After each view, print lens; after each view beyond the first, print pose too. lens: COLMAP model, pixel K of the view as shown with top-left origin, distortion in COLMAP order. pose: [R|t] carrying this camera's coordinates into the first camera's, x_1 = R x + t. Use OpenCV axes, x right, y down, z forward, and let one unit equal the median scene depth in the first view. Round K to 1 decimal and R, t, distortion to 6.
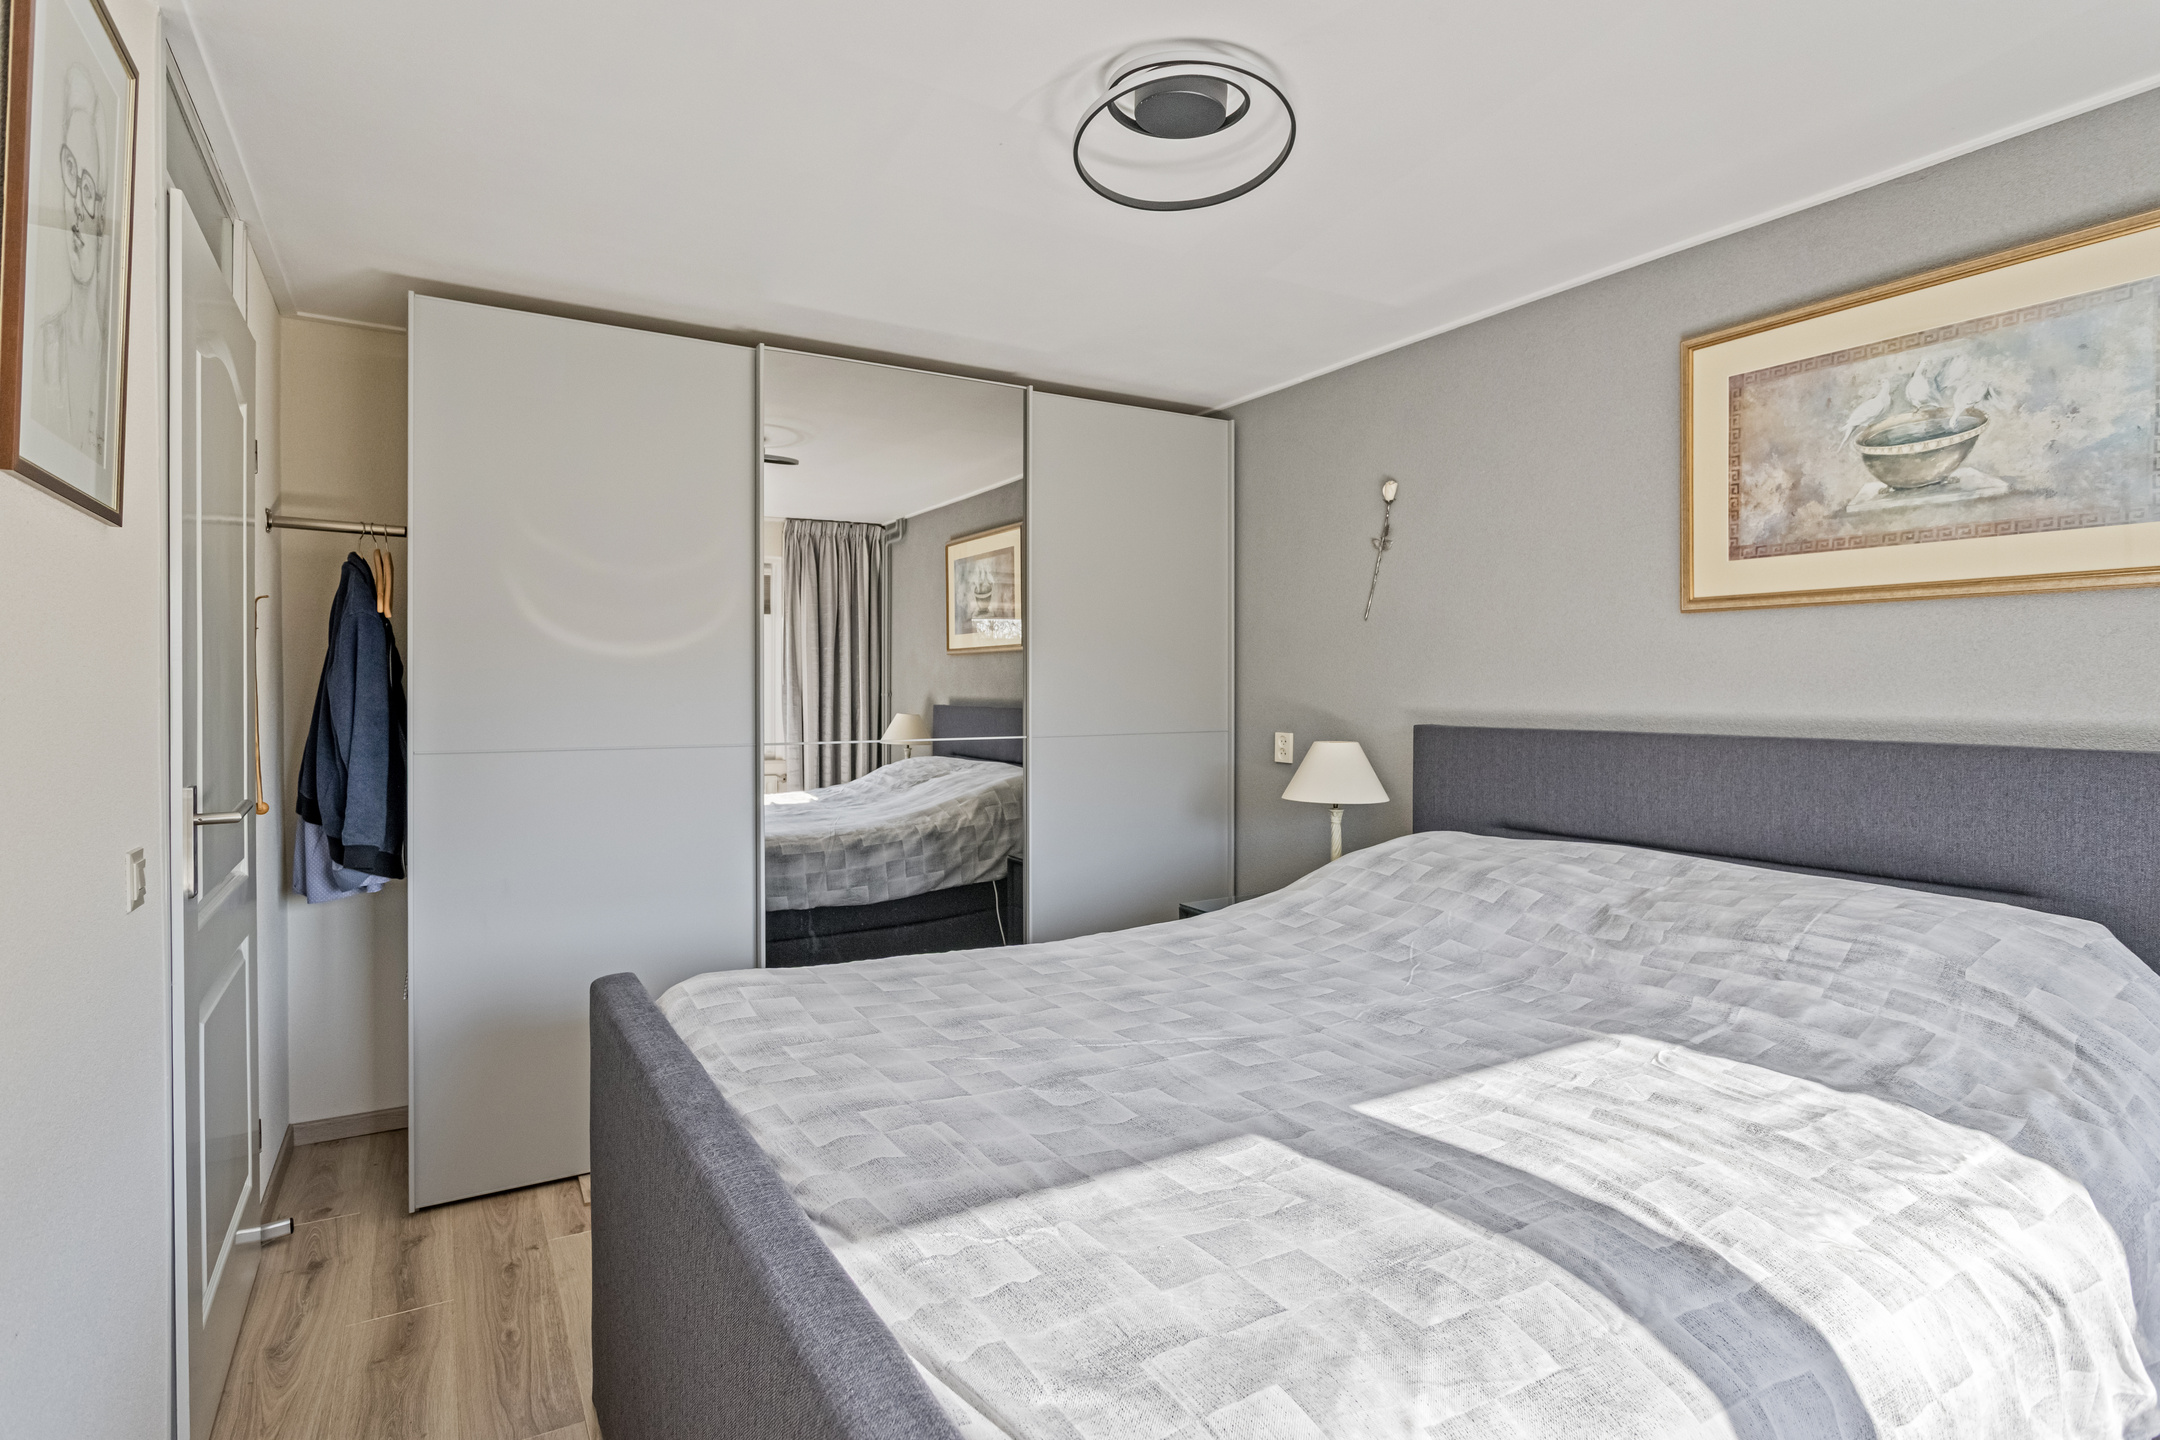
lens RADIAL K [[1106.8, 0, 1092.5], [0, 1106.8, 701.6], [0, 0, 1]] dist [0.000273, 0.000592]
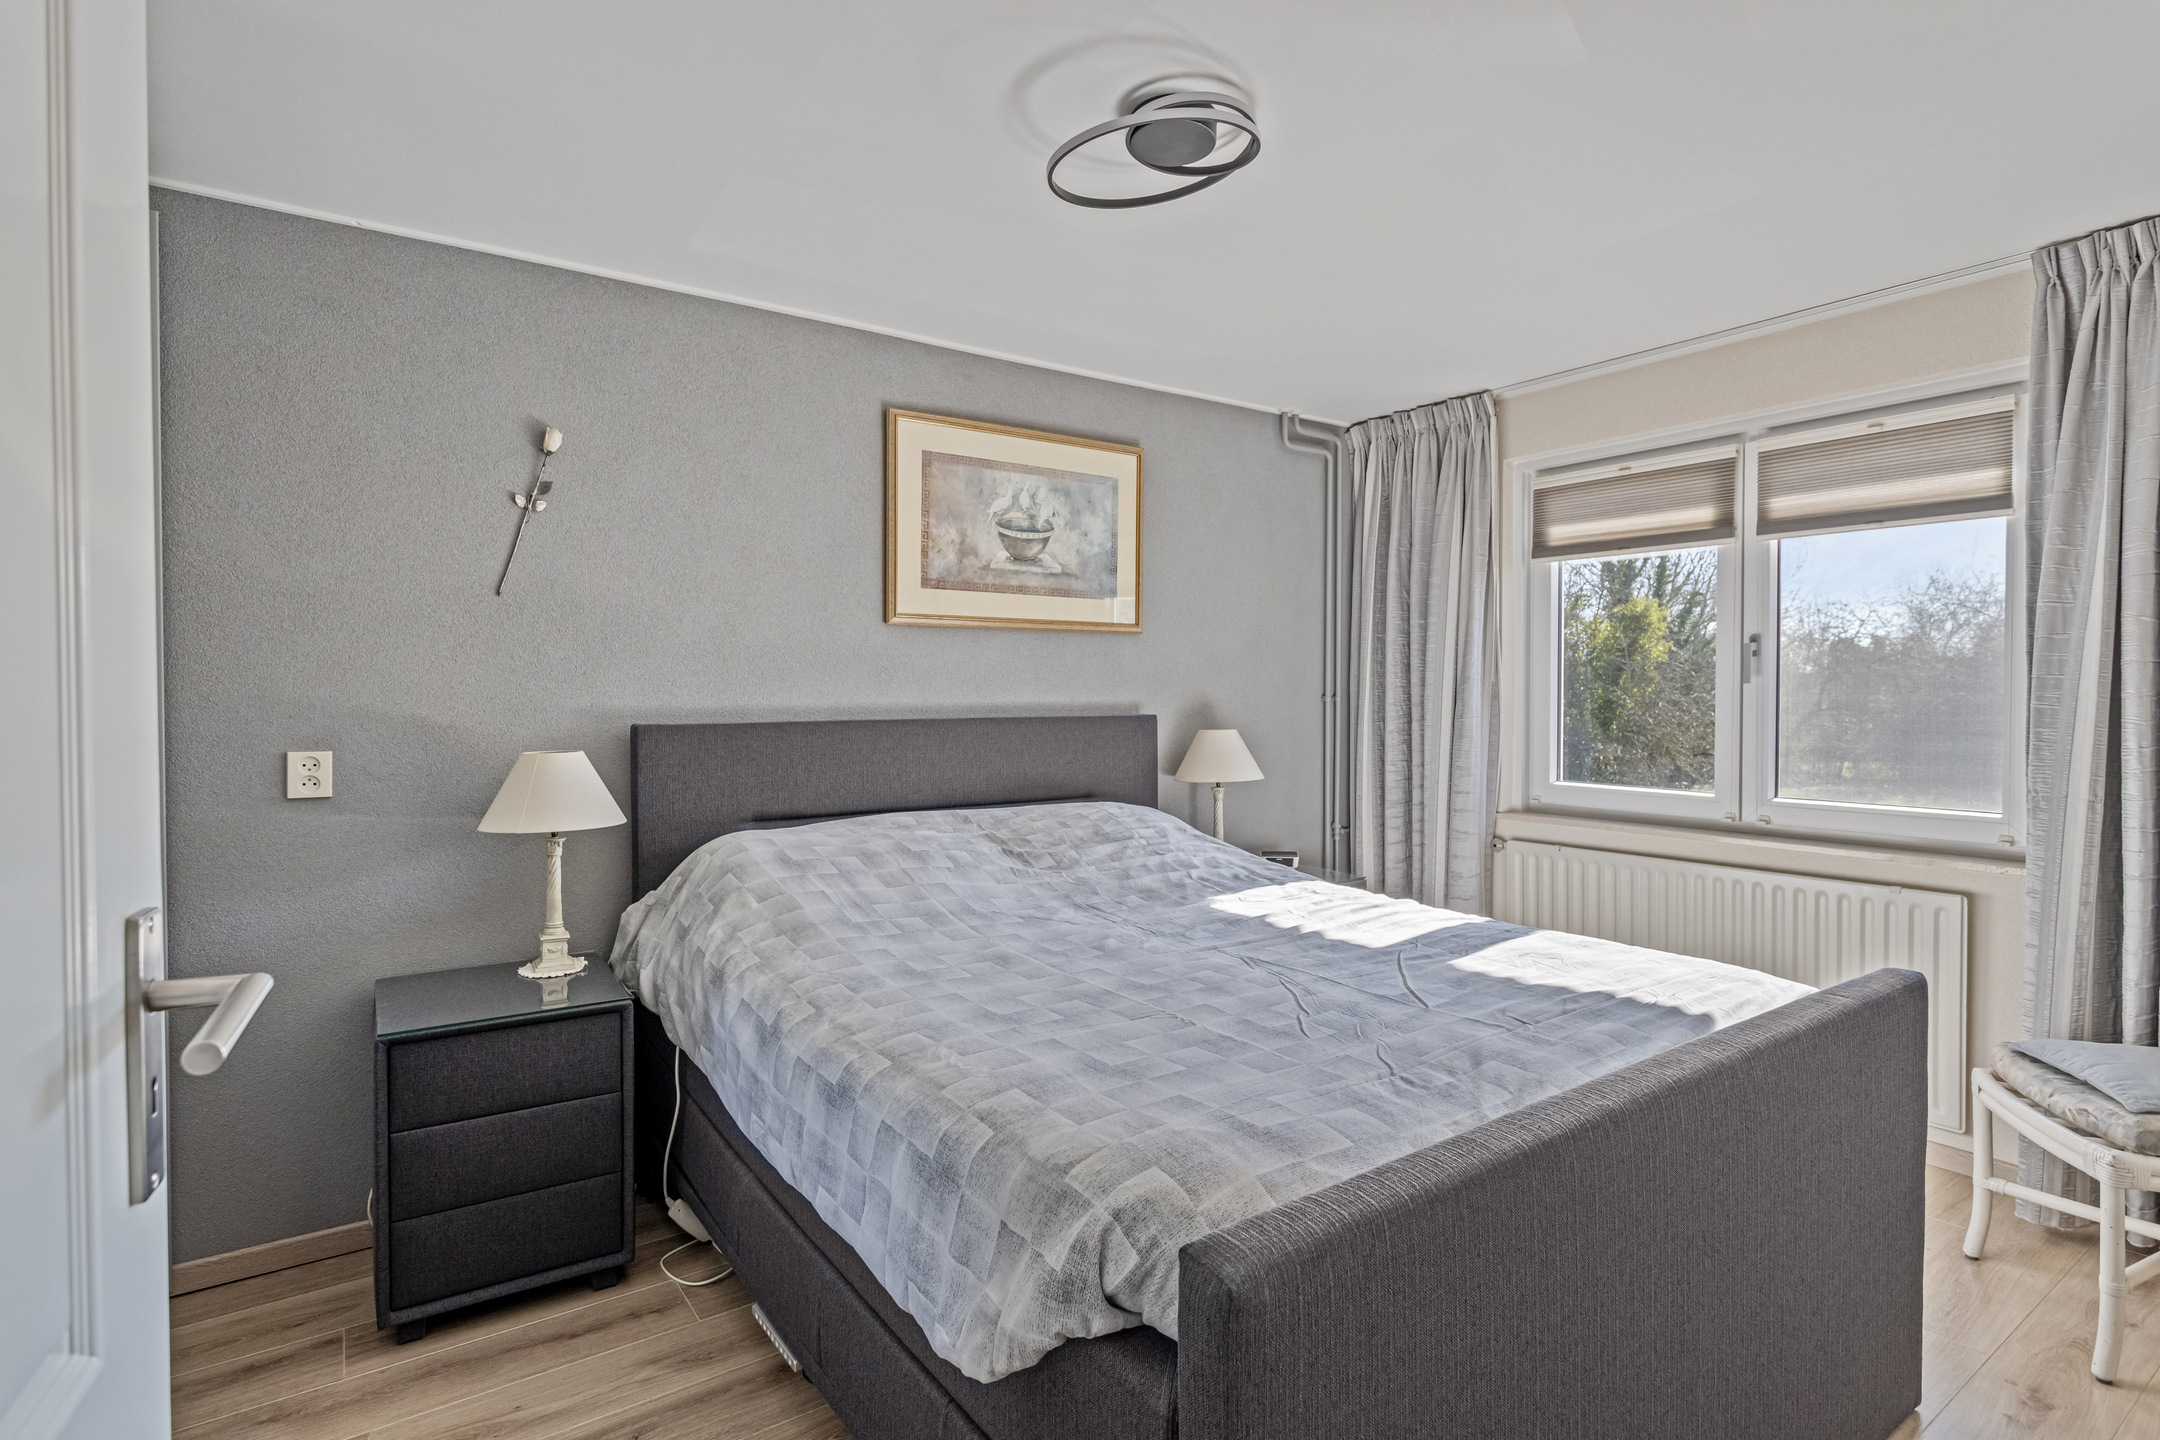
lens RADIAL K [[1106.8, 0, 1093.4], [0, 1106.8, 713.2], [0, 0, 1]] dist [0.000273, 0.000592]
pose [[-0.083098, -0.028660, 0.996129, -0.856003], [0.009622, 0.999517, 0.029560, -0.015369], [-0.996495, 0.012042, -0.082782, 1.000441]]
